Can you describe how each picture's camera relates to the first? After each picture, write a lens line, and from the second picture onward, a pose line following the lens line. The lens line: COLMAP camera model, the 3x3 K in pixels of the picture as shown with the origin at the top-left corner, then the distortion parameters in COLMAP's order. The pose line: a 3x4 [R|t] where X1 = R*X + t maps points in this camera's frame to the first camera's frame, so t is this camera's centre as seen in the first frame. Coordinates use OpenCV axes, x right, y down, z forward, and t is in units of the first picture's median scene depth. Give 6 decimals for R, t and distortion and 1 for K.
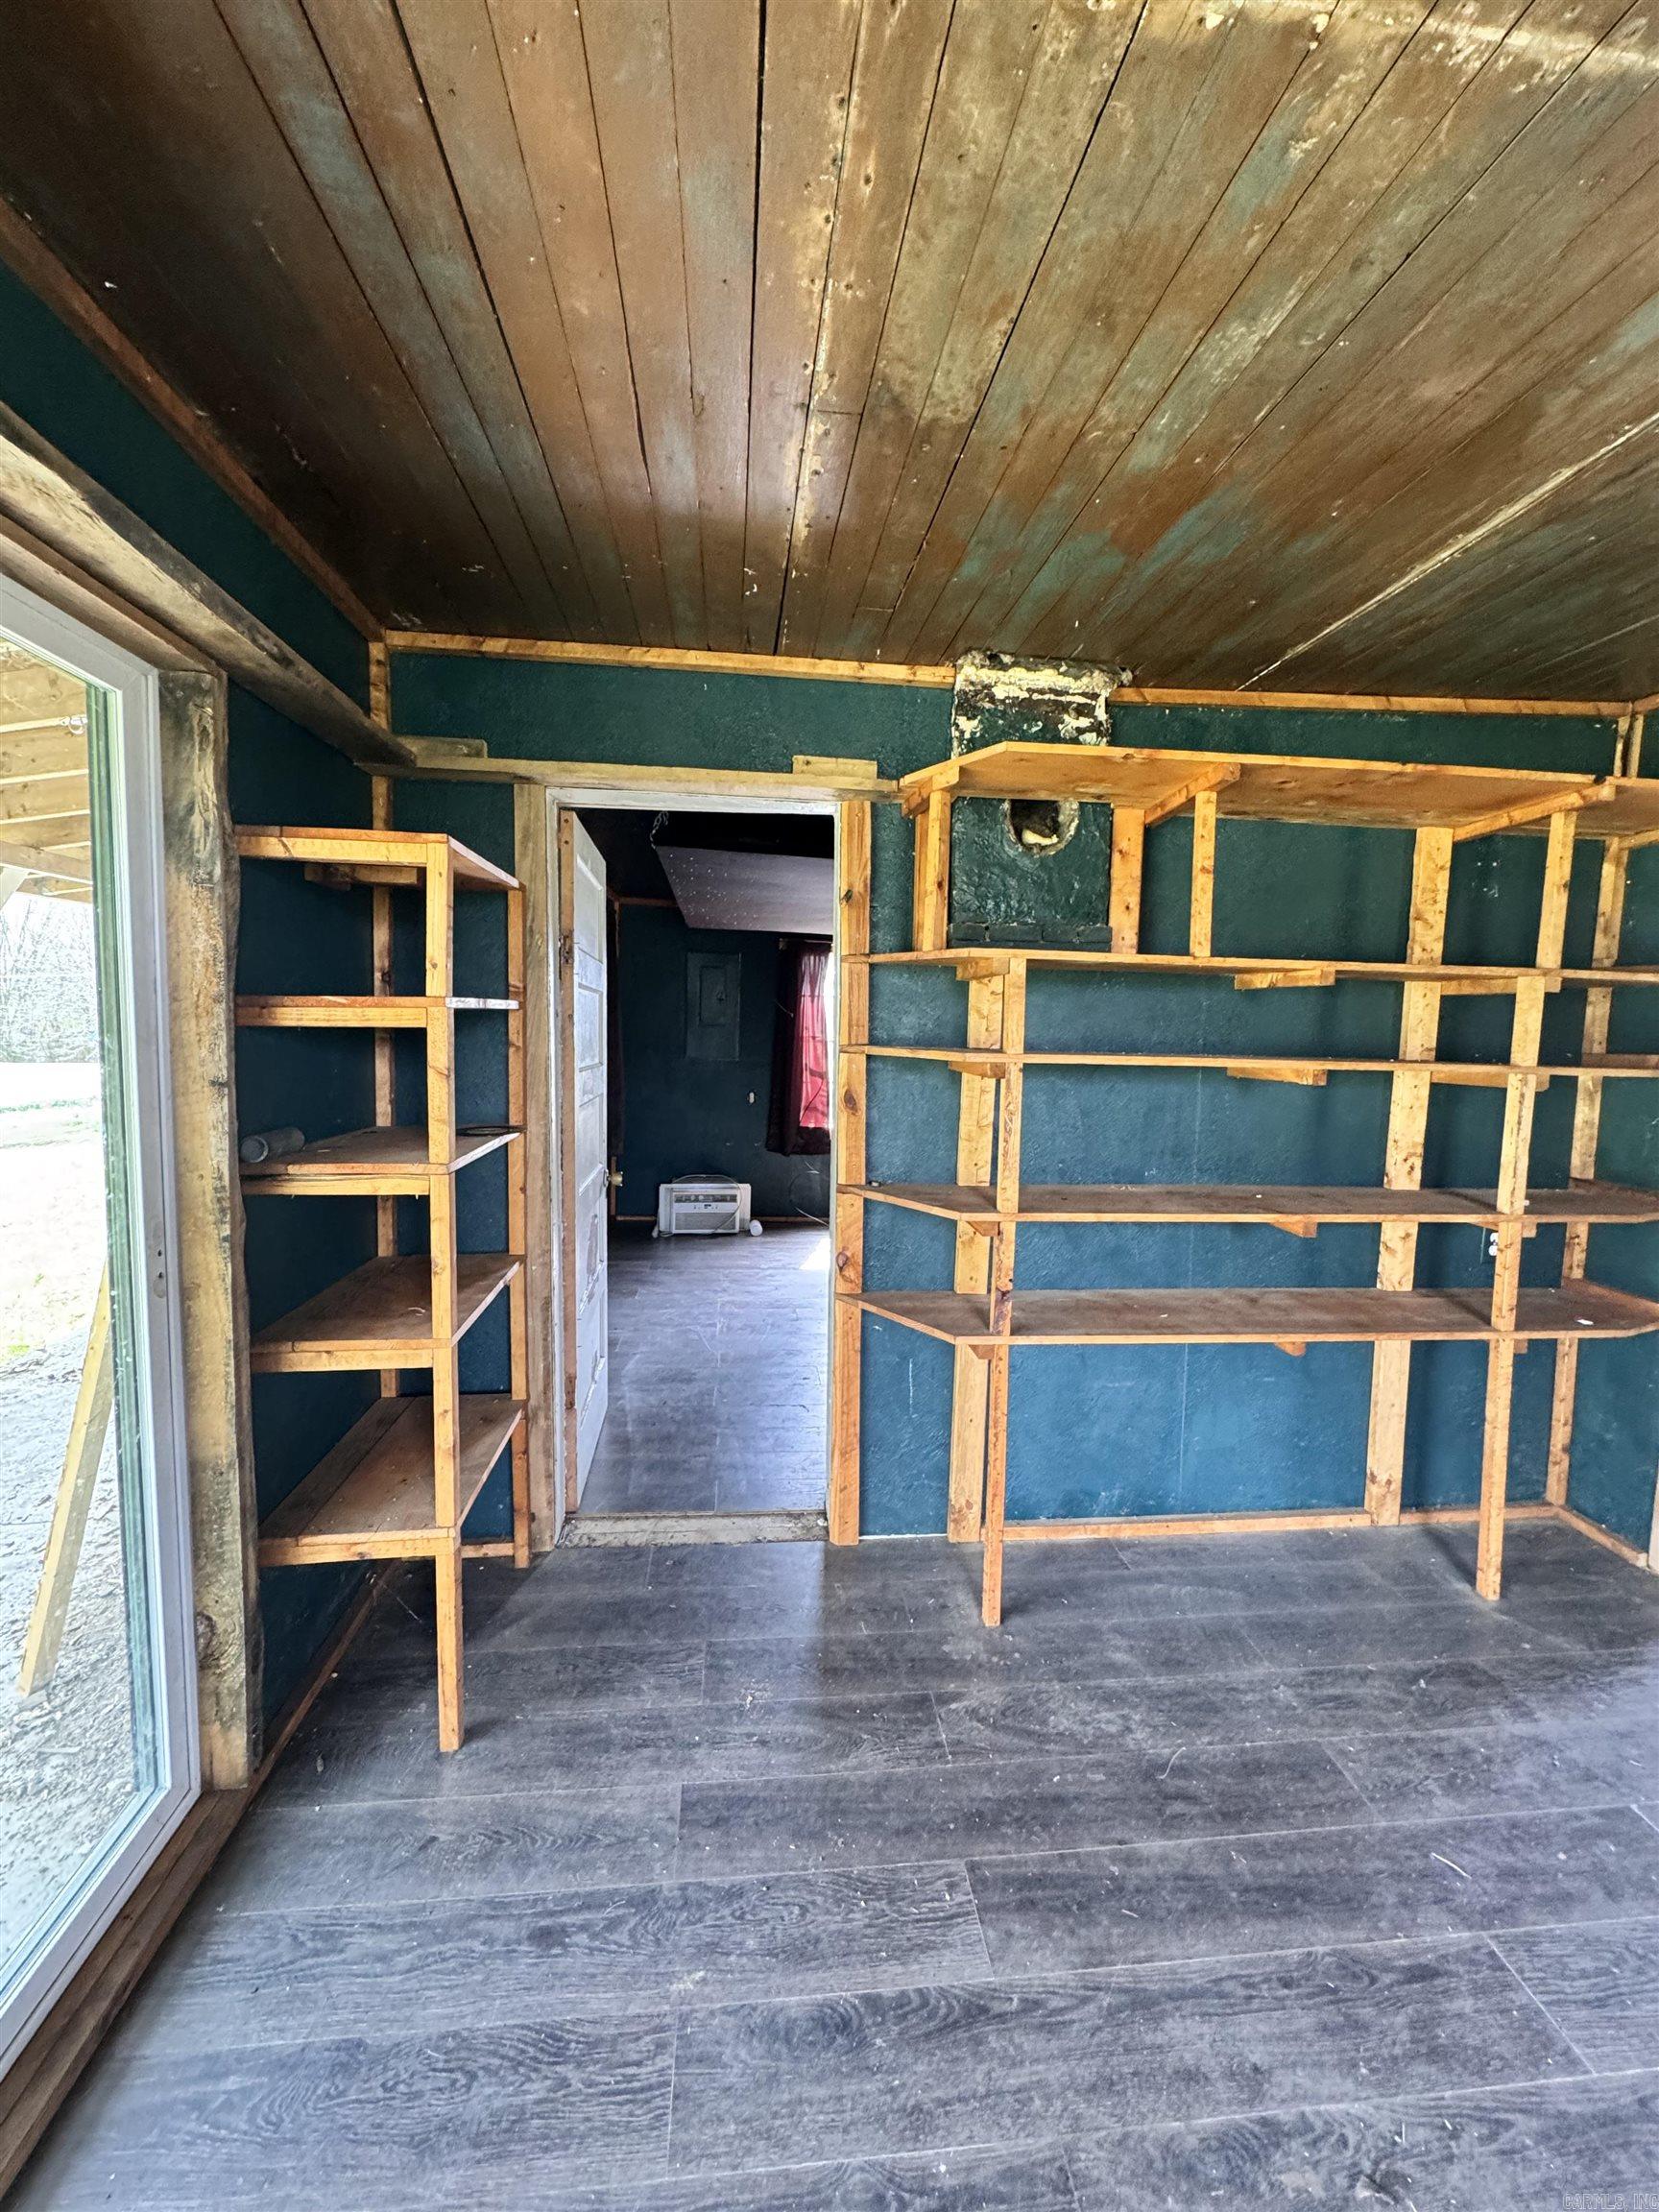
lens RADIAL K [[880.9, 0, 830.9], [0, 880.9, 1100.4], [0, 0, 1]] dist [-0.003055, 0.000431]
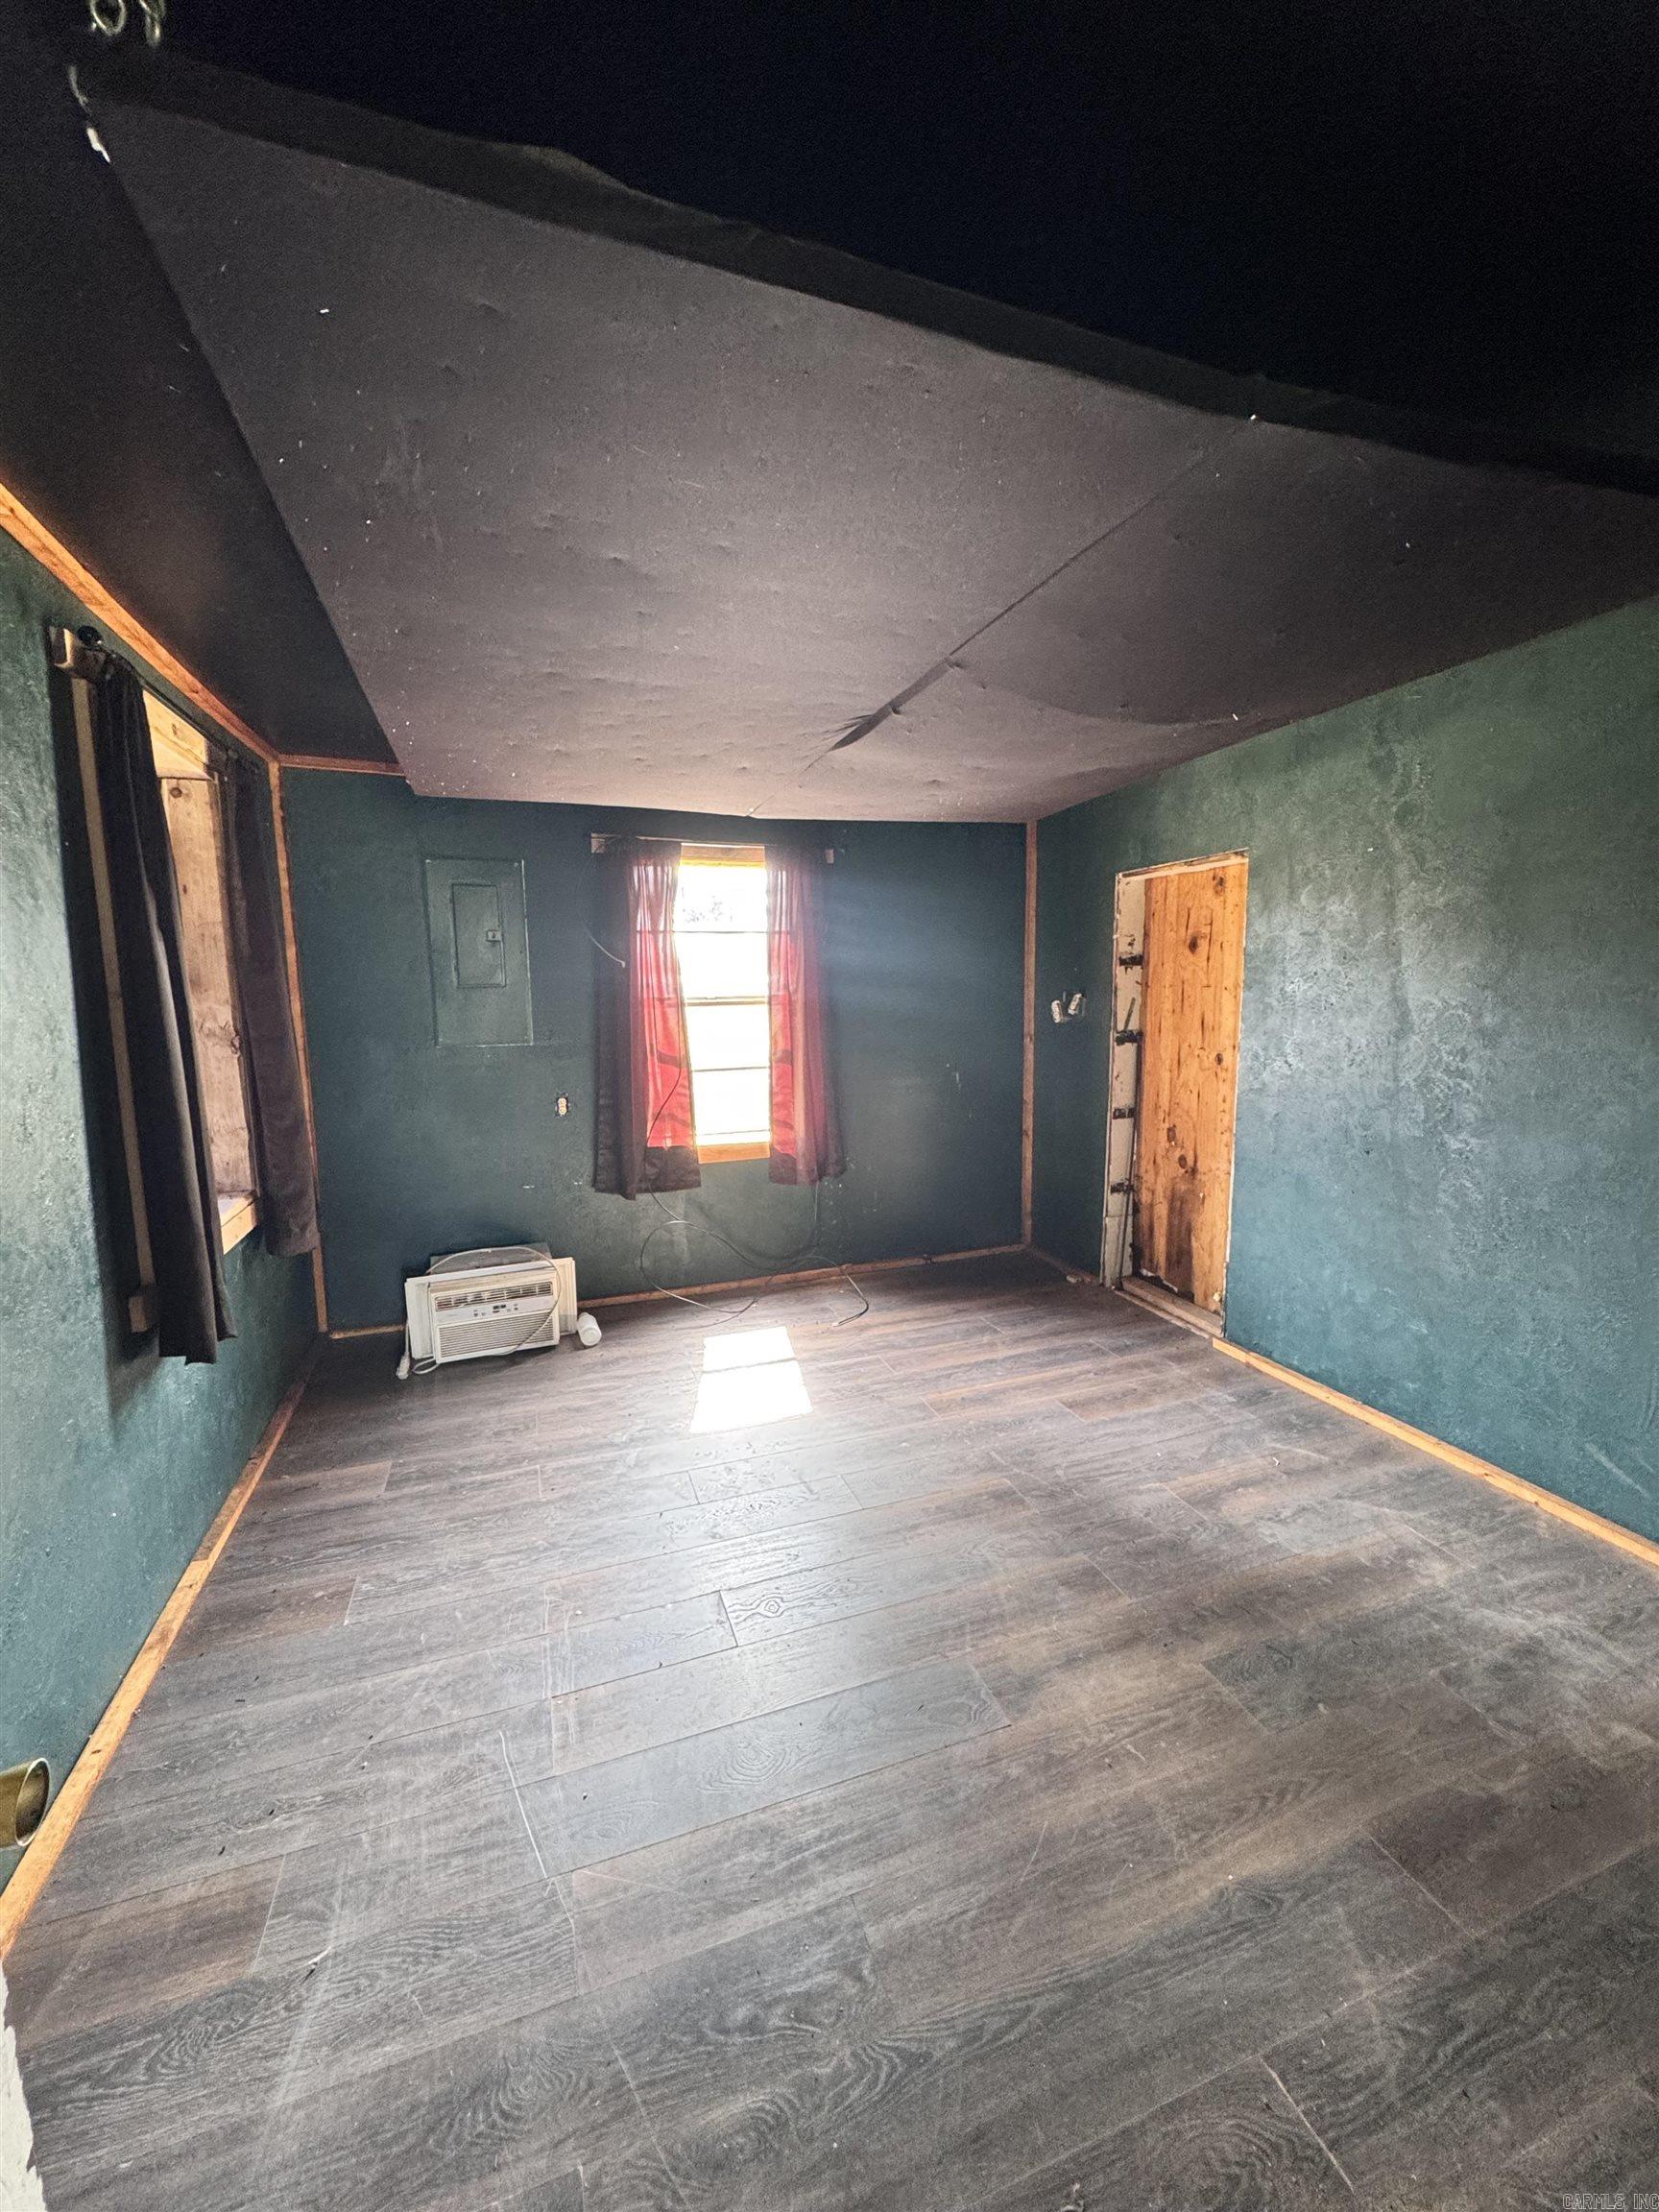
lens RADIAL K [[880.9, 0, 830.9], [0, 880.9, 1100.4], [0, 0, 1]] dist [-0.003055, 0.000431]
pose [[0.971111, -0.067262, 0.228951, -0.052461], [0.055537, 0.996812, 0.057280, -0.032870], [-0.232074, -0.042910, 0.971751, 0.395954]]
